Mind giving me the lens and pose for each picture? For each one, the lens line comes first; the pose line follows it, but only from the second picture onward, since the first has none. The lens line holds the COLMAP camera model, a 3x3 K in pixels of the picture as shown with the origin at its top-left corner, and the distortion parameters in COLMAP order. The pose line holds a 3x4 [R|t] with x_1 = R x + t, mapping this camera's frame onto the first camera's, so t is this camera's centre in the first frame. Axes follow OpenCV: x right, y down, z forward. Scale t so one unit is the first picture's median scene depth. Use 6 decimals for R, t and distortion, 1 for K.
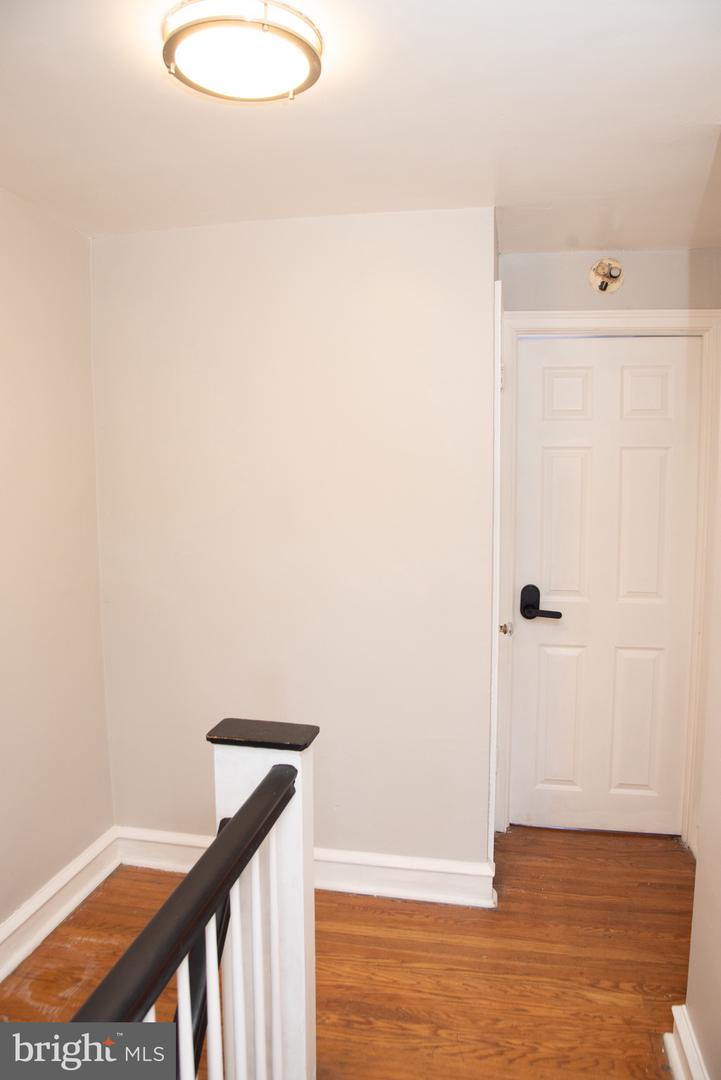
lens RADIAL K [[780.2, 0, 360.0], [0, 780.2, 533.6], [0, 0, 1]] dist [-0.127605, 0.078760]
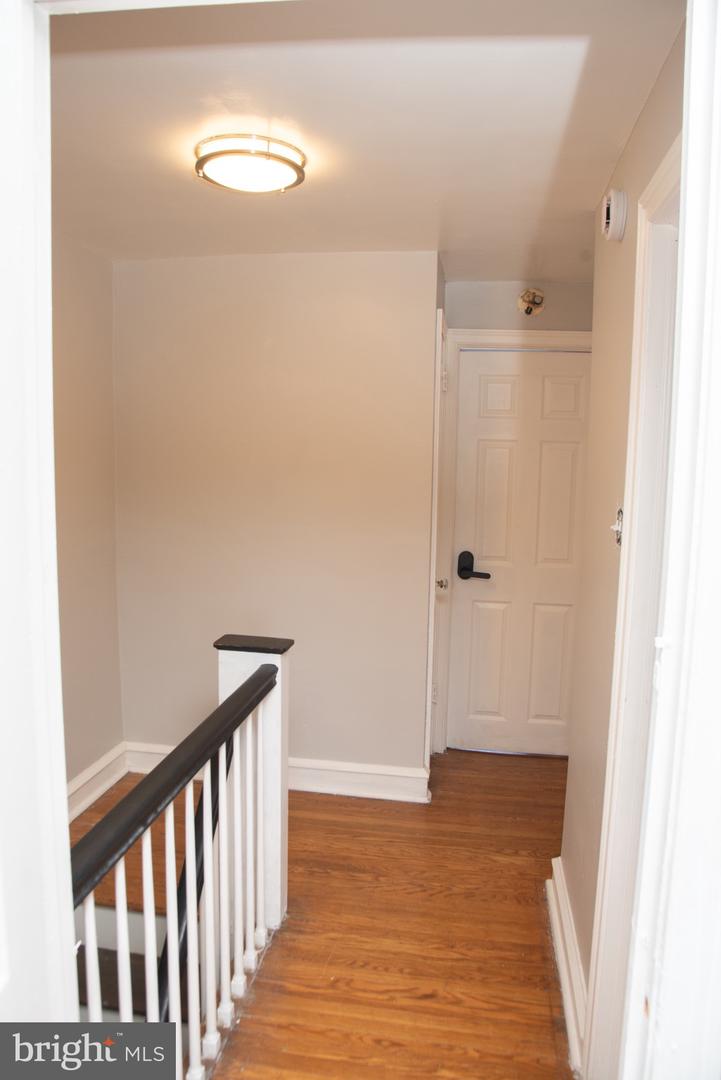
lens RADIAL K [[780.2, 0, 360.0], [0, 780.2, 533.6], [0, 0, 1]] dist [-0.127605, 0.078760]
pose [[0.999193, 0.018788, 0.035507, 0.009470], [-0.019571, 0.999570, 0.021835, 0.018704], [-0.035081, -0.022512, 0.999131, -0.292800]]
